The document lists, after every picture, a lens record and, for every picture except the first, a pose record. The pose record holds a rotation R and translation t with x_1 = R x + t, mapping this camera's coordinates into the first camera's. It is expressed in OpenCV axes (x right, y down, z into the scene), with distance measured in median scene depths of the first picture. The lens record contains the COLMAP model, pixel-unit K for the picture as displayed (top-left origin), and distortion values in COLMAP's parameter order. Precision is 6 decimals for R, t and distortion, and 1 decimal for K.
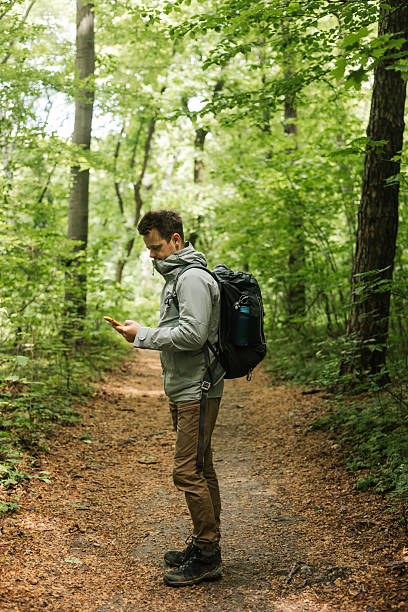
lens RADIAL K [[1811.5, 0, 204.0], [0, 1811.5, 306.0], [0, 0, 1]] dist [1.040940, 0.223193]
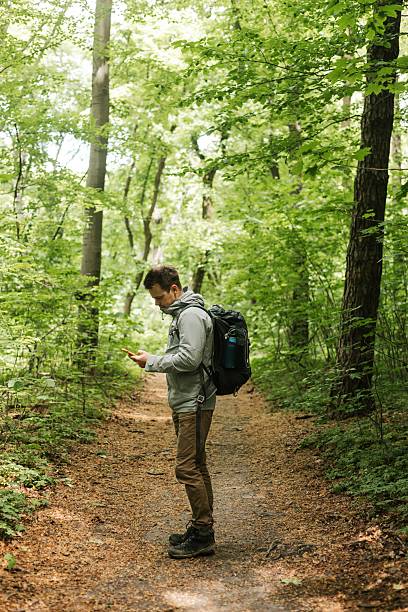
lens RADIAL K [[1811.5, 0, 204.0], [0, 1811.5, 306.0], [0, 0, 1]] dist [1.040940, 0.223193]
pose [[0.999949, 0.008897, -0.004716, 0.002769], [-0.008981, 0.999794, -0.018229, 0.000560], [0.004553, 0.018270, 0.999823, -0.104443]]
